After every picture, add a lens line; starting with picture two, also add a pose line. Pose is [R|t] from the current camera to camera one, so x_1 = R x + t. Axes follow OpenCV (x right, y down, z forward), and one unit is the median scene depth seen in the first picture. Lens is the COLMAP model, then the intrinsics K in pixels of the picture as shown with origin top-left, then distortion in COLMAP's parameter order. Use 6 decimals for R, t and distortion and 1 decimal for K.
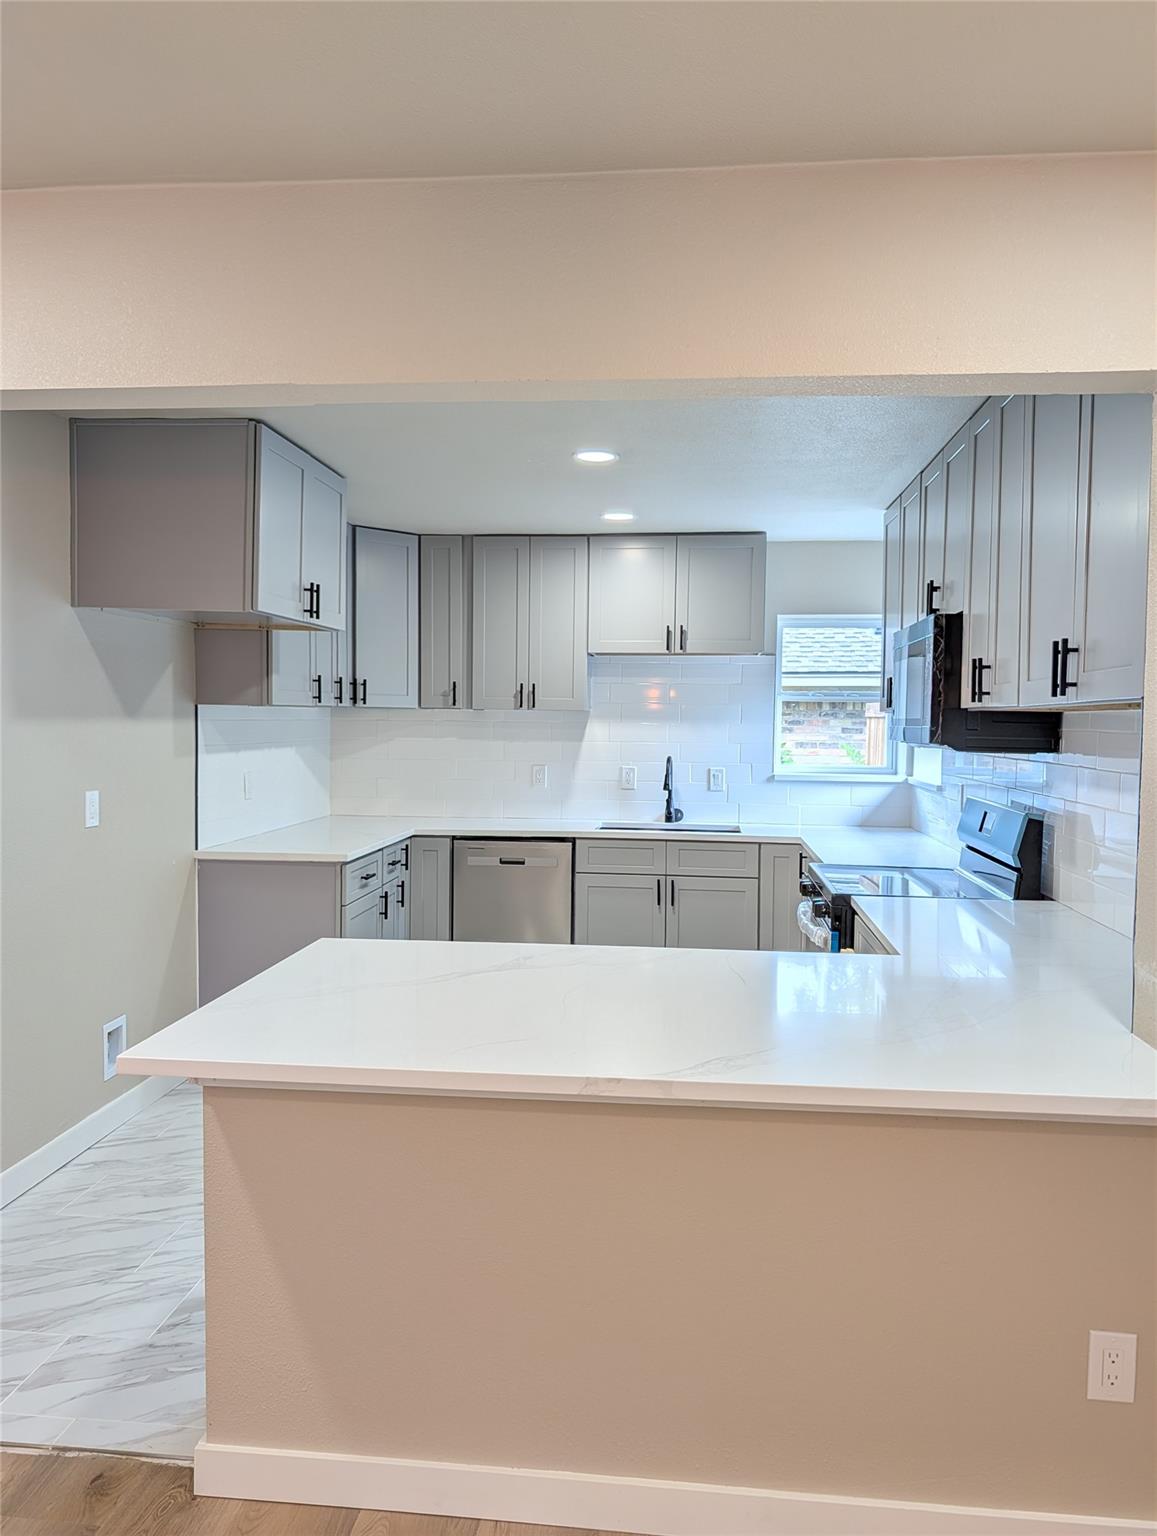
lens RADIAL K [[1110.1, 0, 586.4], [0, 1110.1, 757.2], [0, 0, 1]] dist [0.030042, -0.020120]
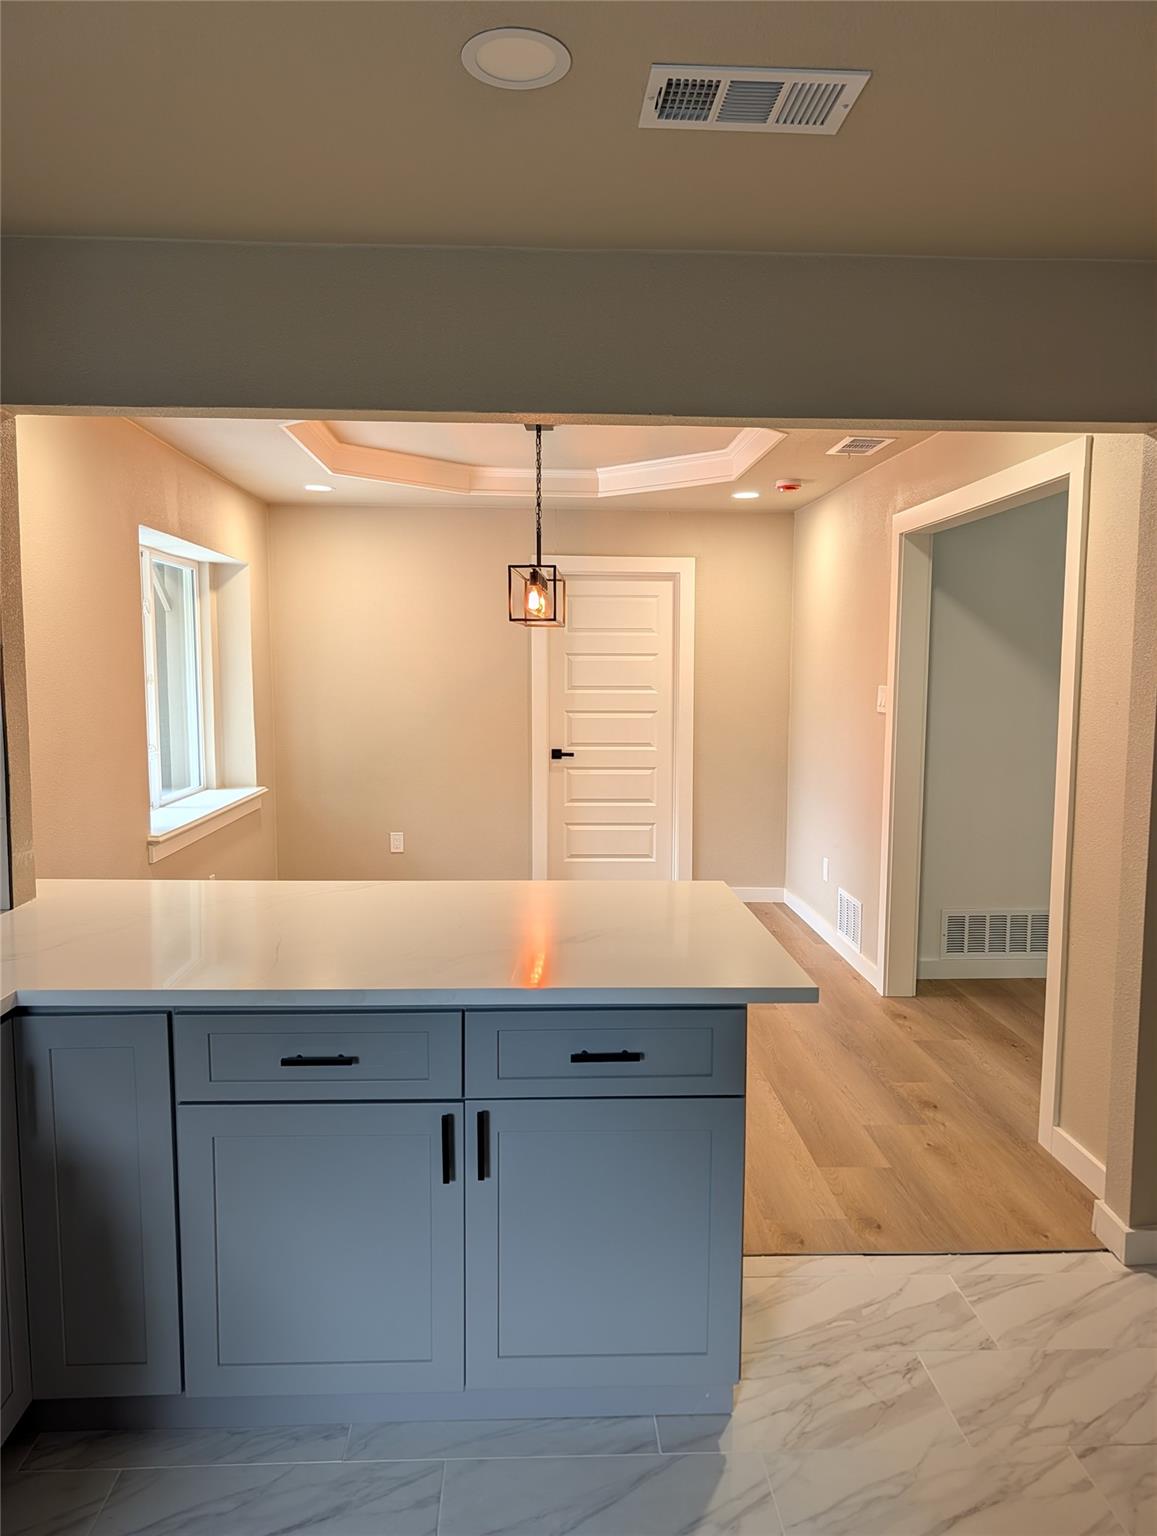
lens RADIAL K [[1110.1, 0, 574.7], [0, 1110.1, 775.5], [0, 0, 1]] dist [0.030042, -0.020120]
pose [[-0.990257, -0.005032, -0.139159, 0.010829], [-0.023444, 0.991106, 0.130991, -0.033867], [0.137262, 0.132977, -0.981568, 0.871448]]
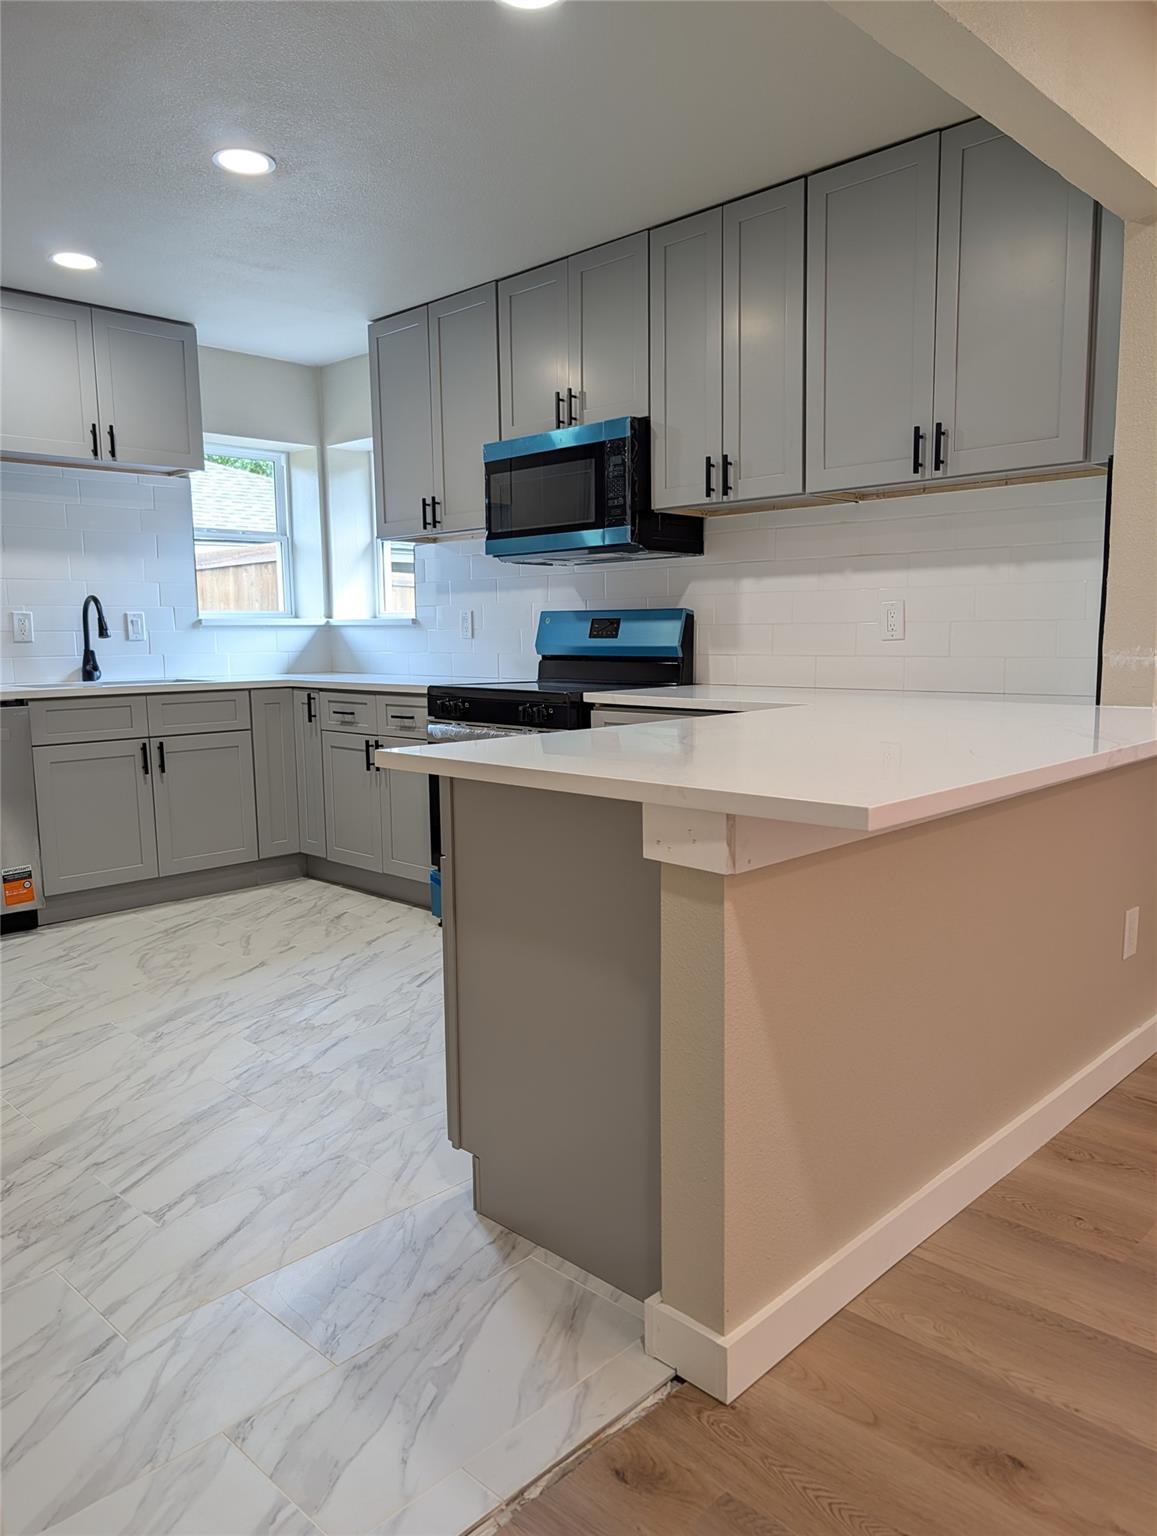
lens RADIAL K [[1110.1, 0, 587.8], [0, 1110.1, 777.6], [0, 0, 1]] dist [0.030042, -0.020120]
pose [[0.622661, -0.124678, 0.772495, -0.365604], [0.047130, 0.991408, 0.122021, 0.051288], [-0.781071, -0.039570, 0.623188, 0.237009]]
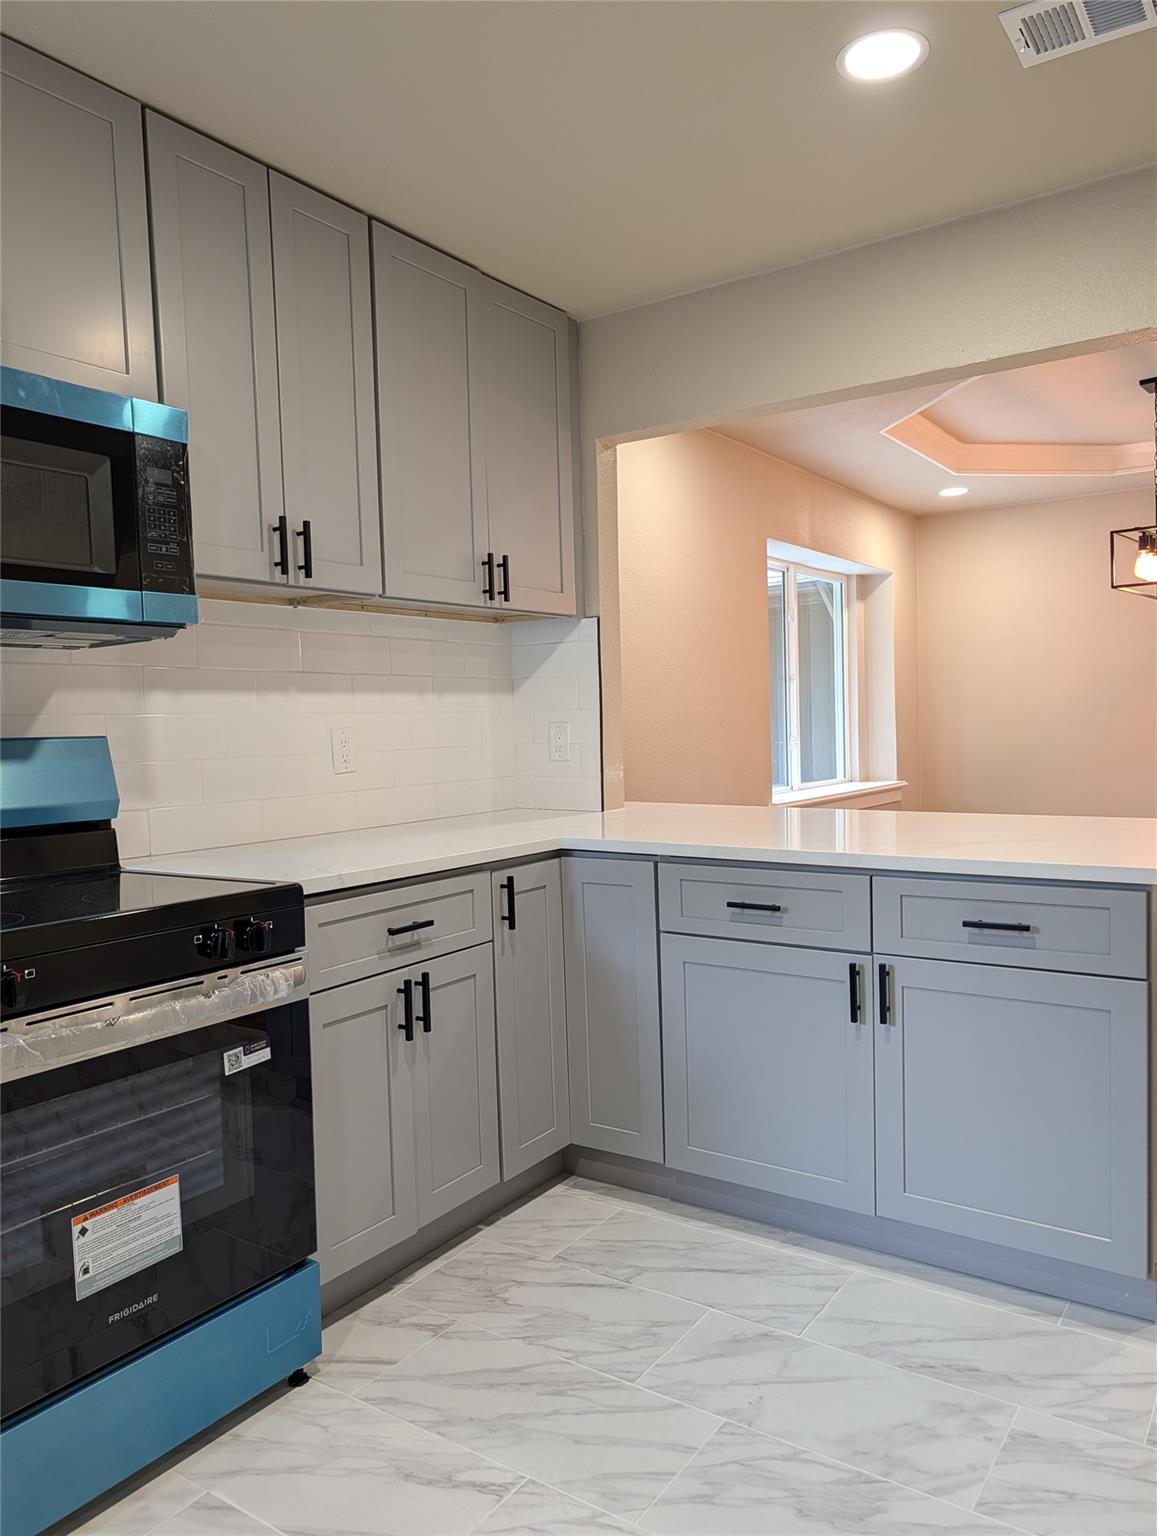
lens RADIAL K [[1110.1, 0, 579.1], [0, 1110.1, 774.2], [0, 0, 1]] dist [0.030042, -0.020120]
pose [[-0.874475, -0.015322, 0.484828, -0.115489], [0.029887, 0.995900, 0.085379, 0.015841], [-0.484148, 0.089152, -0.870432, 0.936942]]
